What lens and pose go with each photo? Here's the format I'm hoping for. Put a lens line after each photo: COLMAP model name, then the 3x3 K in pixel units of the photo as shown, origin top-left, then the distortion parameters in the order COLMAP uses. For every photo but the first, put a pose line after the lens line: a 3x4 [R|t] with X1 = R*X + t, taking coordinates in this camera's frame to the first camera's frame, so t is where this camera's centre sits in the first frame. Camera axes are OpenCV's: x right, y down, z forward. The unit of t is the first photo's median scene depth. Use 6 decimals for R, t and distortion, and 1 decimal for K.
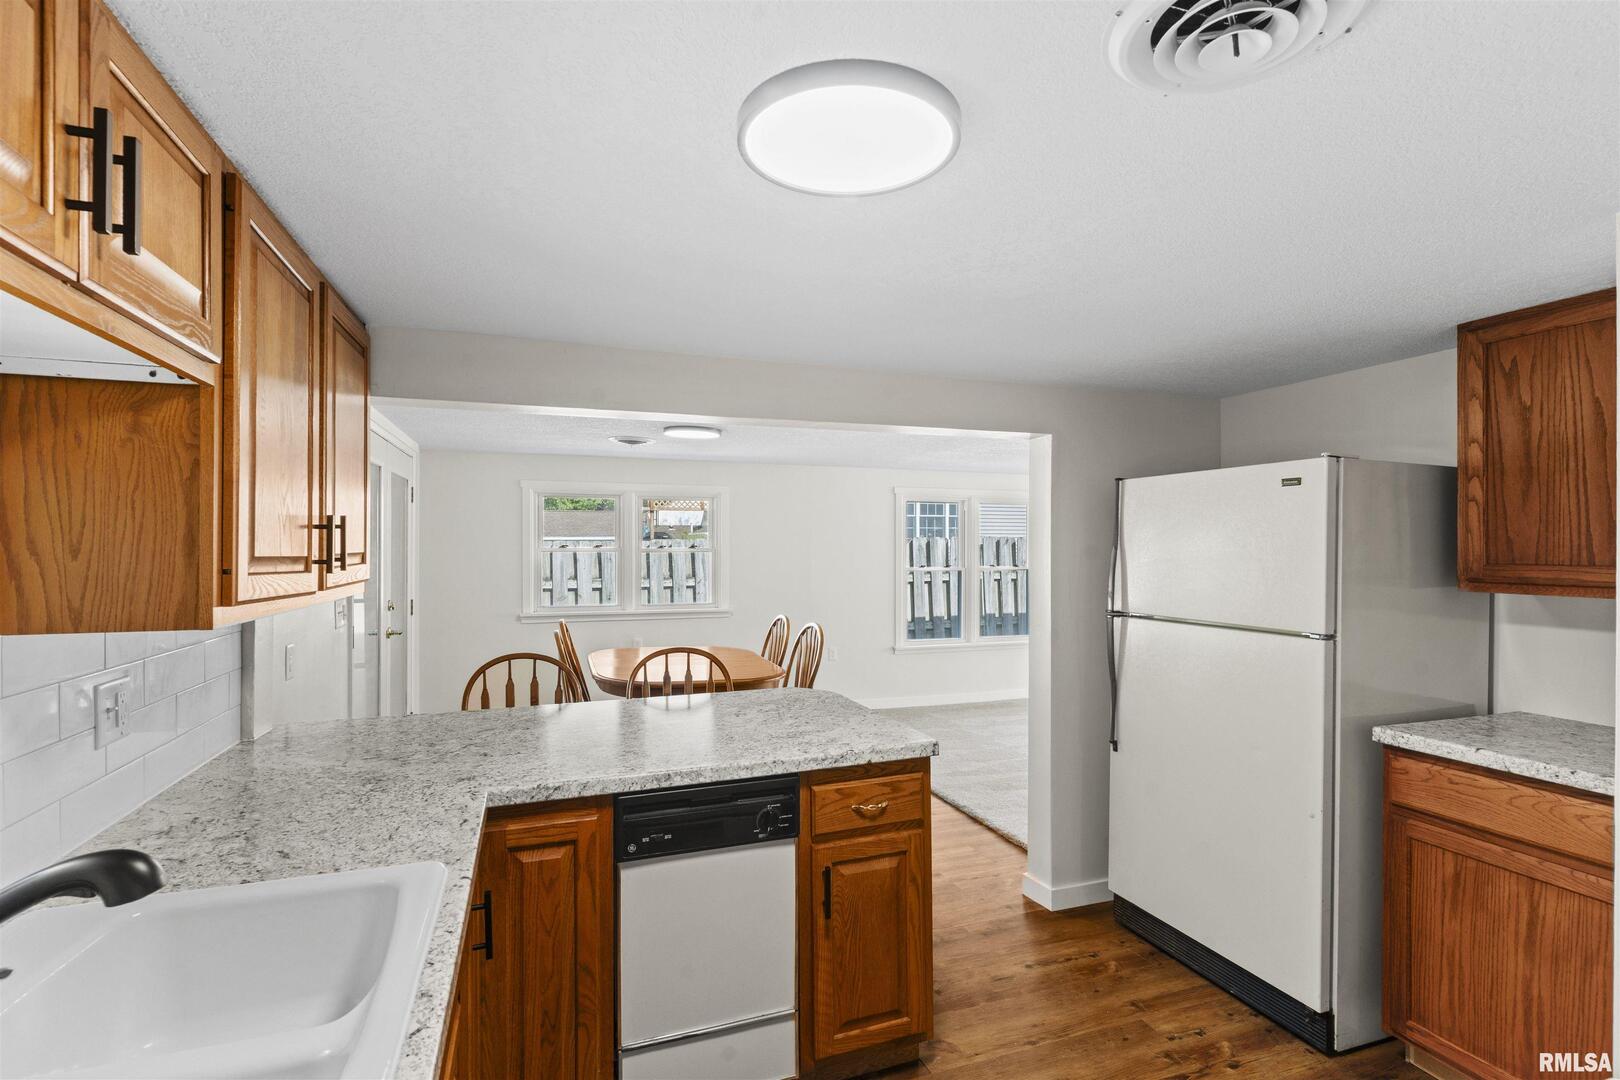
lens RADIAL K [[776.4, 0, 811.1], [0, 776.4, 552.2], [0, 0, 1]] dist [-0.002235, 0.000505]
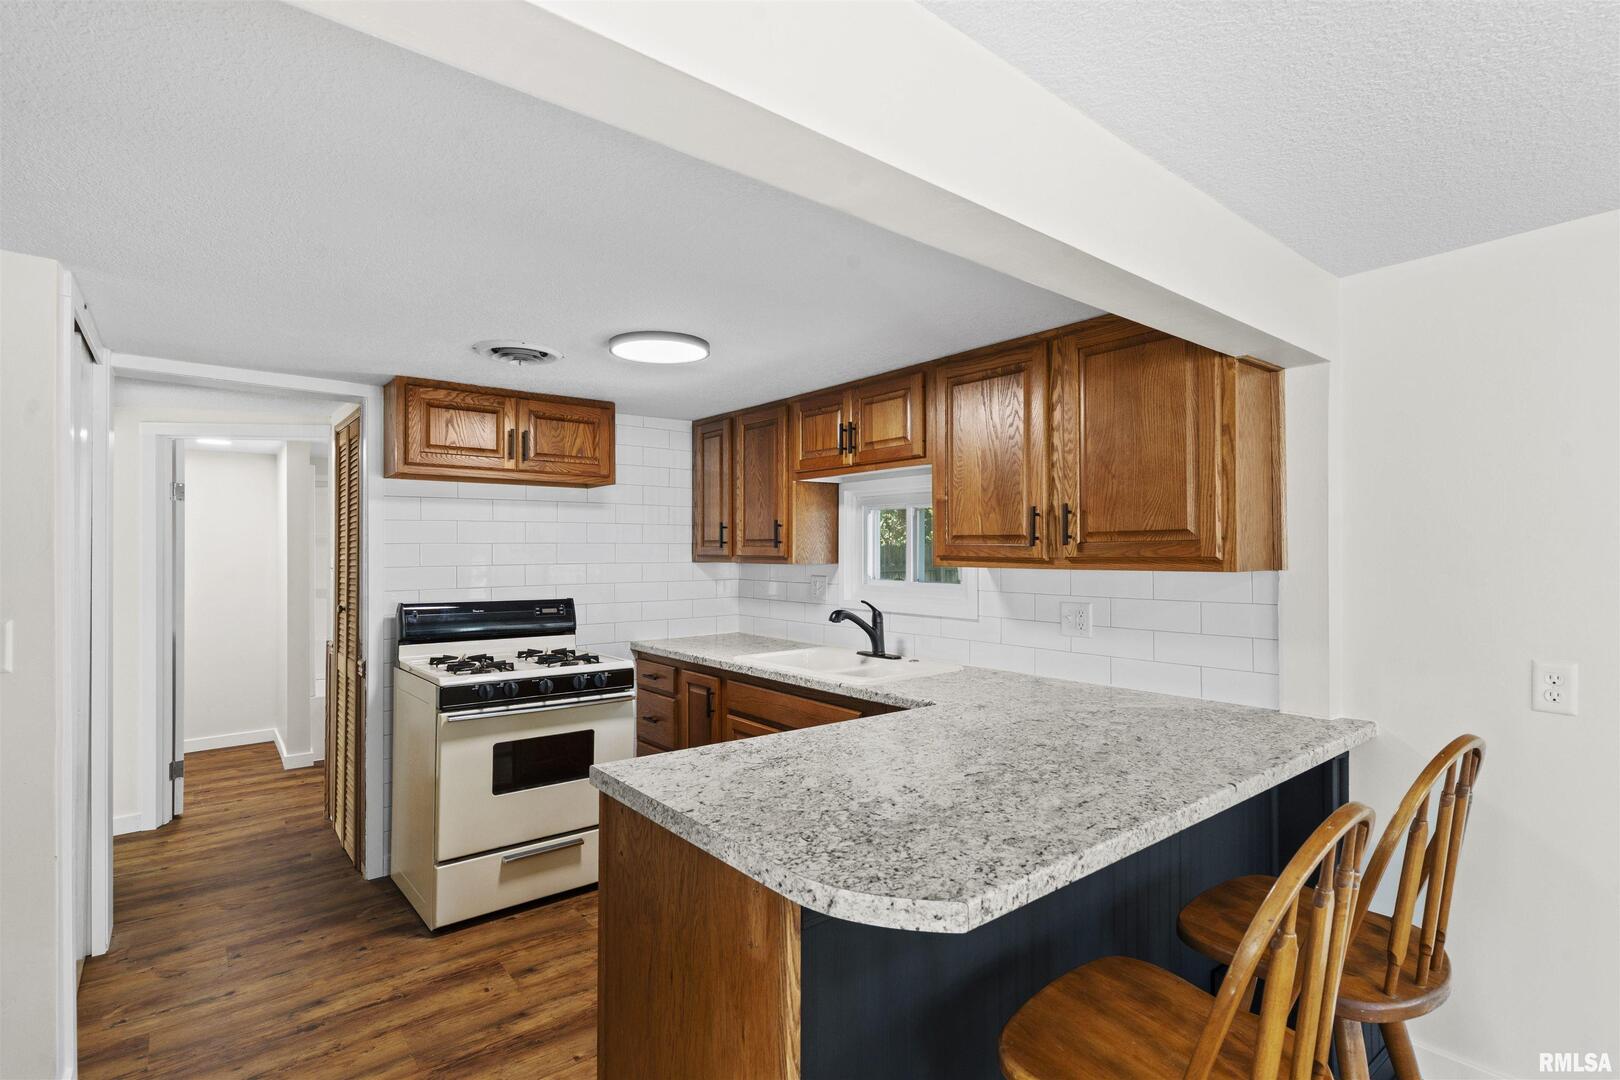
lens RADIAL K [[776.4, 0, 811.1], [0, 776.4, 552.2], [0, 0, 1]] dist [-0.002235, 0.000505]
pose [[-0.942991, 0.000419, -0.332818, 0.225893], [-0.001876, 0.999977, 0.006573, 0.022602], [0.332813, 0.006823, -0.942968, 1.912519]]
